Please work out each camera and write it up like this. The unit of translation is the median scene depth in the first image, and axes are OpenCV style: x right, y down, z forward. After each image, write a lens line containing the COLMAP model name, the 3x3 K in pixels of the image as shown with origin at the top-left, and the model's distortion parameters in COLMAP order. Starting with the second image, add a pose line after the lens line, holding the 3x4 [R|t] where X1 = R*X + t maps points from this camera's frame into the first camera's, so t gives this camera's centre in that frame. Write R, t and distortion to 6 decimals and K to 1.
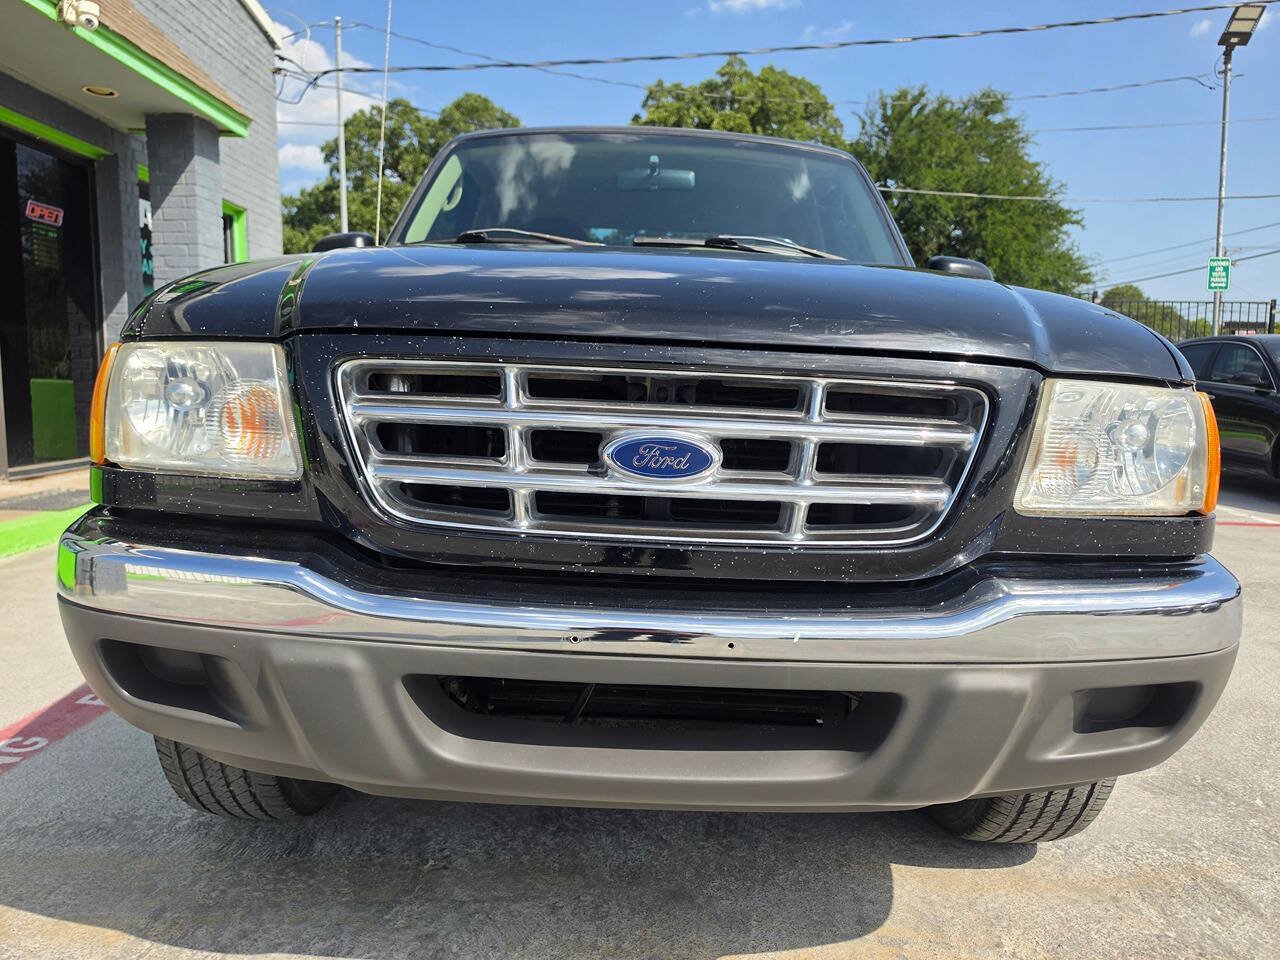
lens RADIAL K [[892.0, 0, 637.0], [0, 892.0, 479.0], [0, 0, 1]] dist [-0.002984, 0.000790]
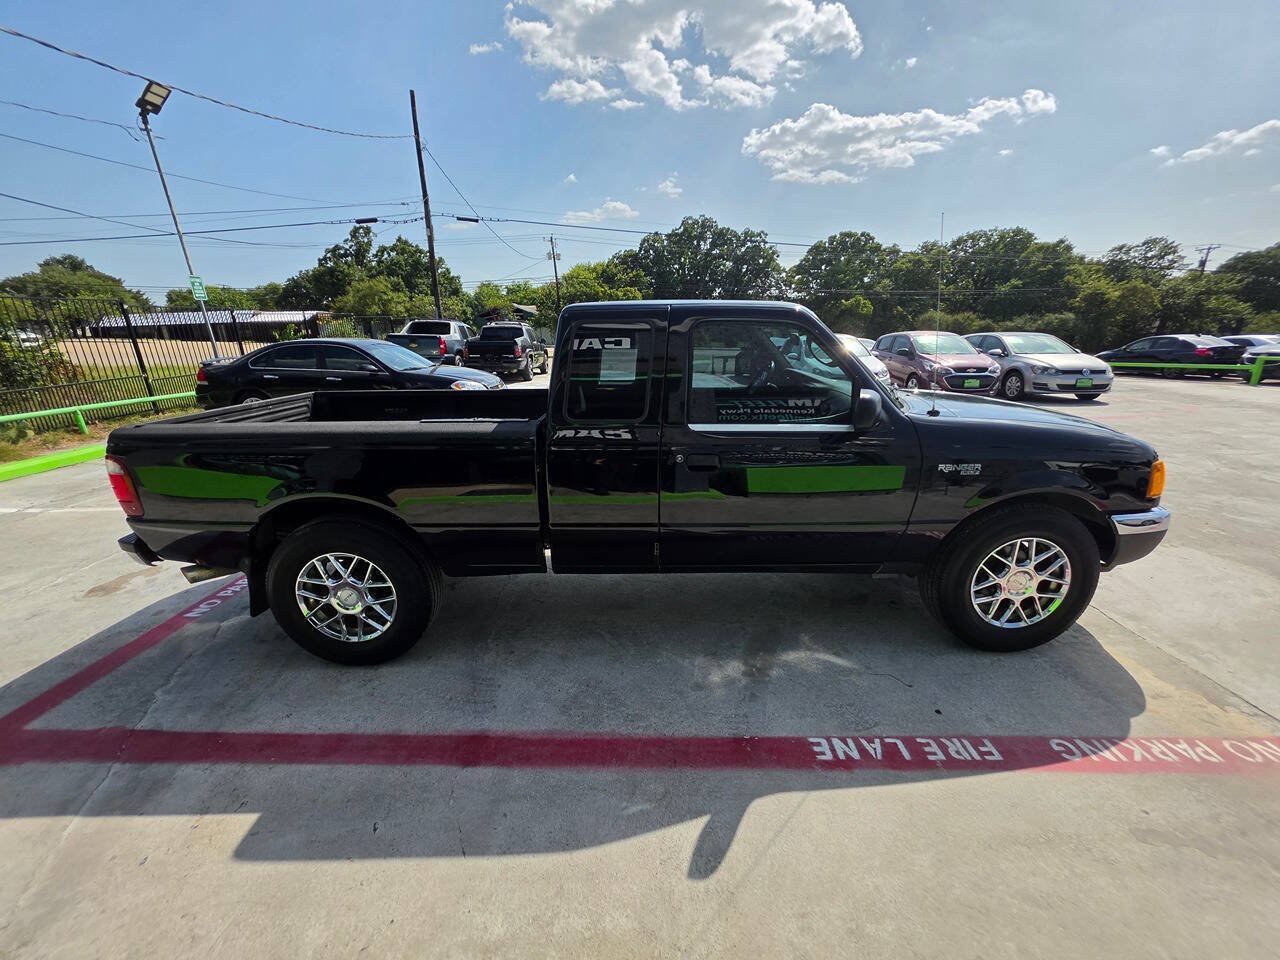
lens RADIAL K [[503.0, 0, 640.3], [0, 503.0, 506.5], [0, 0, 1]] dist [-0.002450, 0.000355]
pose [[-0.012849, -0.363033, 0.931688, -0.629846], [0.136724, 0.922375, 0.361290, -0.248214], [-0.990526, 0.132026, 0.037783, 0.725812]]
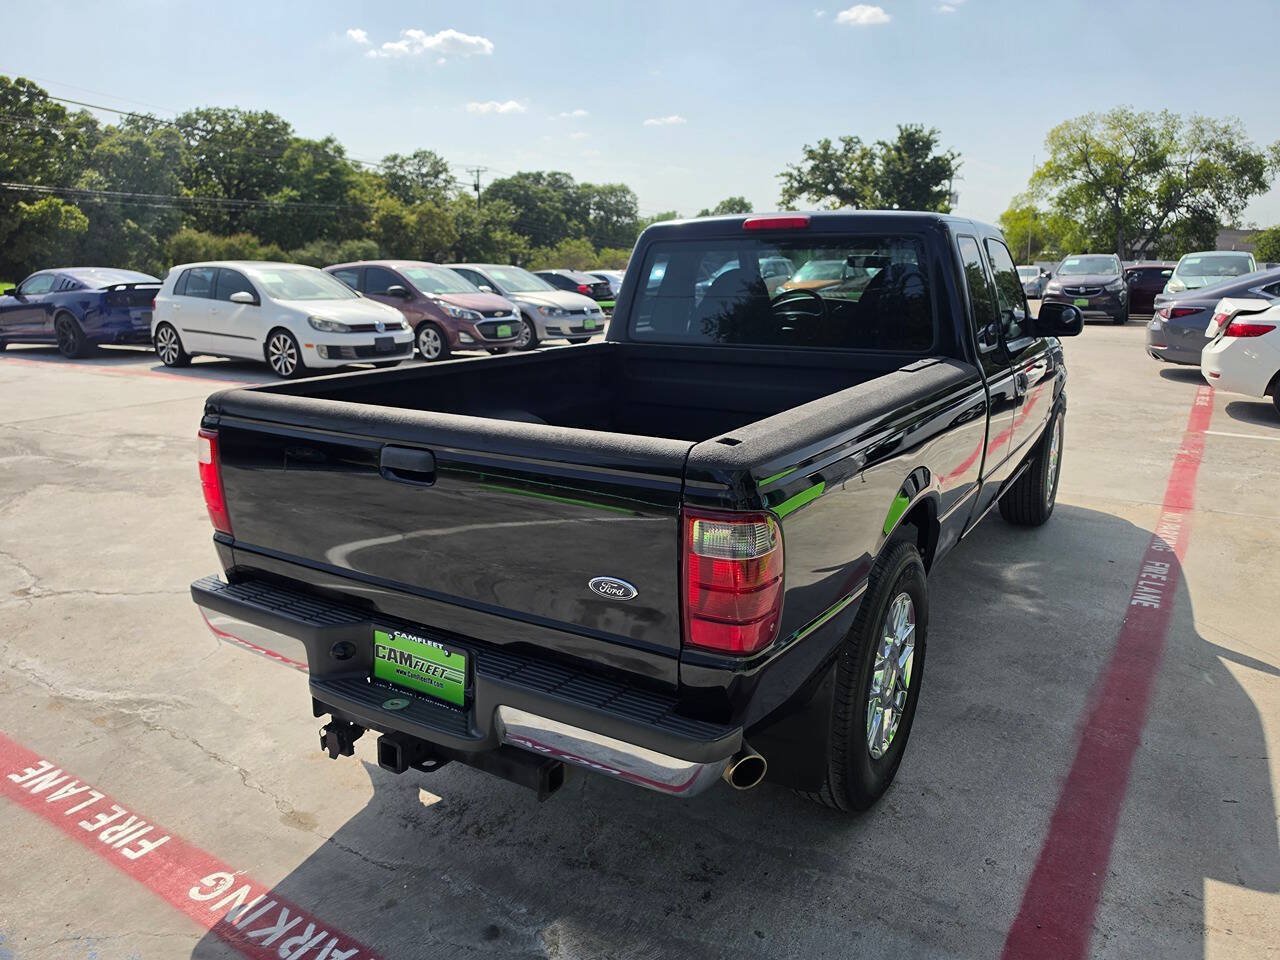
lens RADIAL K [[895.9, 0, 655.8], [0, 895.9, 502.8], [0, 0, 1]] dist [0.030641, -0.048576]
pose [[-0.860753, -0.169227, 0.480069, -0.324339], [0.030062, 0.924573, 0.379817, -0.318106], [-0.508134, 0.341361, -0.790742, 1.468891]]
